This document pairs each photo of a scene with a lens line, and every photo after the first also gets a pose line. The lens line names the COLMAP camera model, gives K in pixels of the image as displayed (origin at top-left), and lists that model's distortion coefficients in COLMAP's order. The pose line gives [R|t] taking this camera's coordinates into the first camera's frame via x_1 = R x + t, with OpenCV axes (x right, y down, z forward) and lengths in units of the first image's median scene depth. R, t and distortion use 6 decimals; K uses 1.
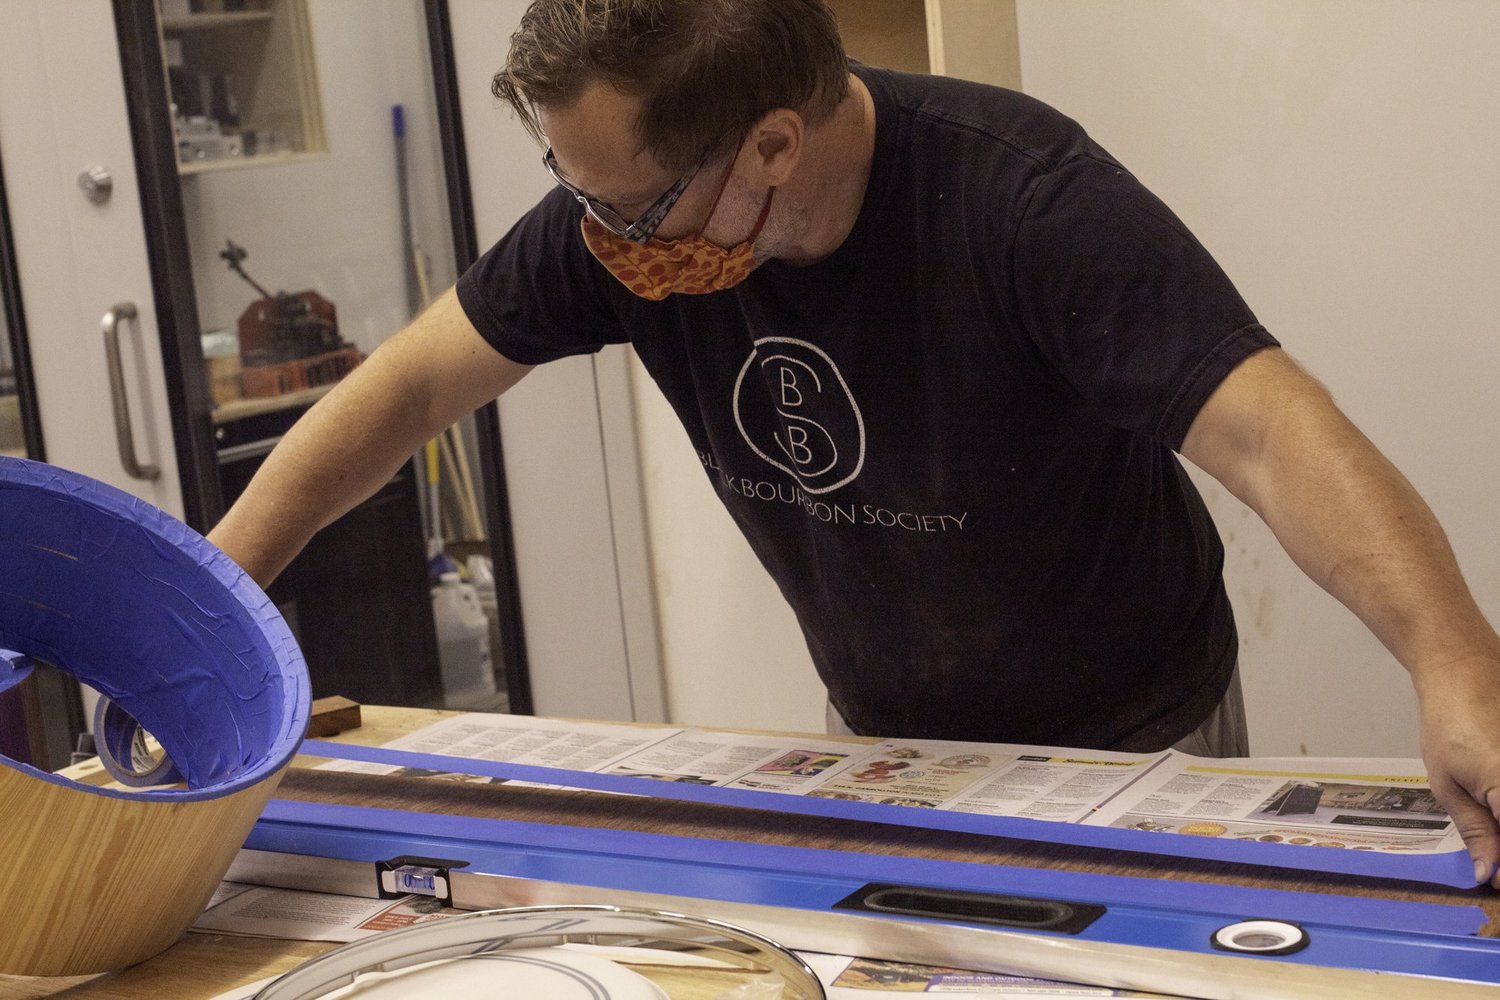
lens RADIAL K [[2318.3, 0, 759.5], [0, 2318.3, 508.4], [0, 0, 1]] dist [-0.011997, 0.000000]
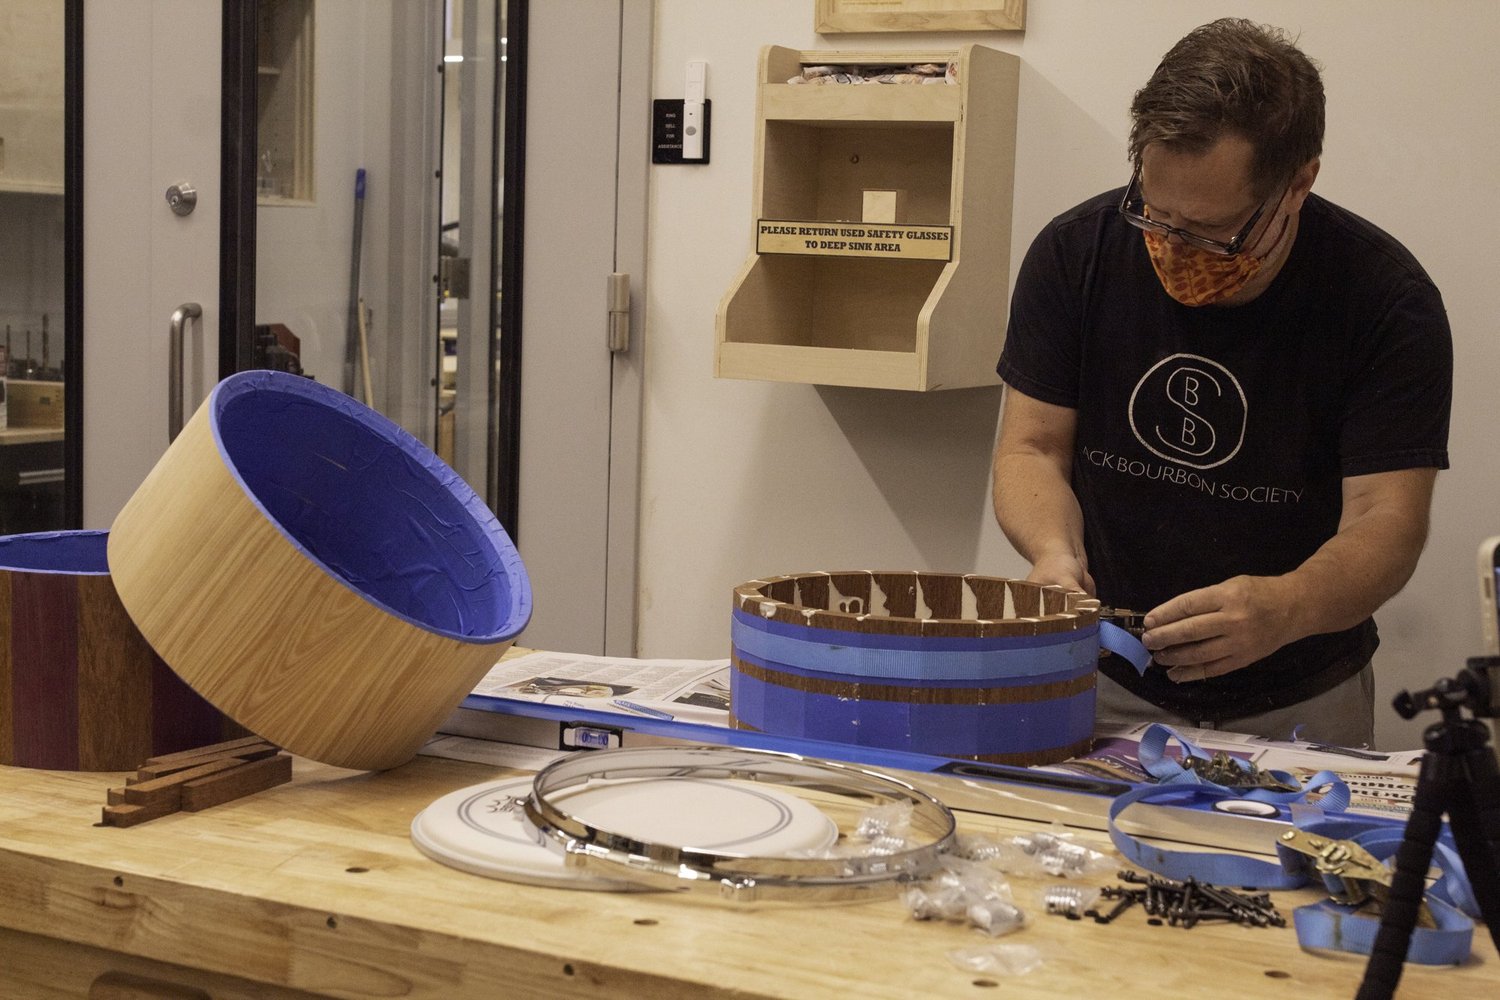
lens RADIAL K [[2318.3, 0, 758.8], [0, 2318.3, 495.3], [0, 0, 1]] dist [-0.011997, 0.000000]
pose [[0.988104, 0.122975, 0.092346, -0.187145], [-0.117139, 0.990908, -0.066173, 0.097049], [-0.099644, 0.054568, 0.993526, -0.317892]]
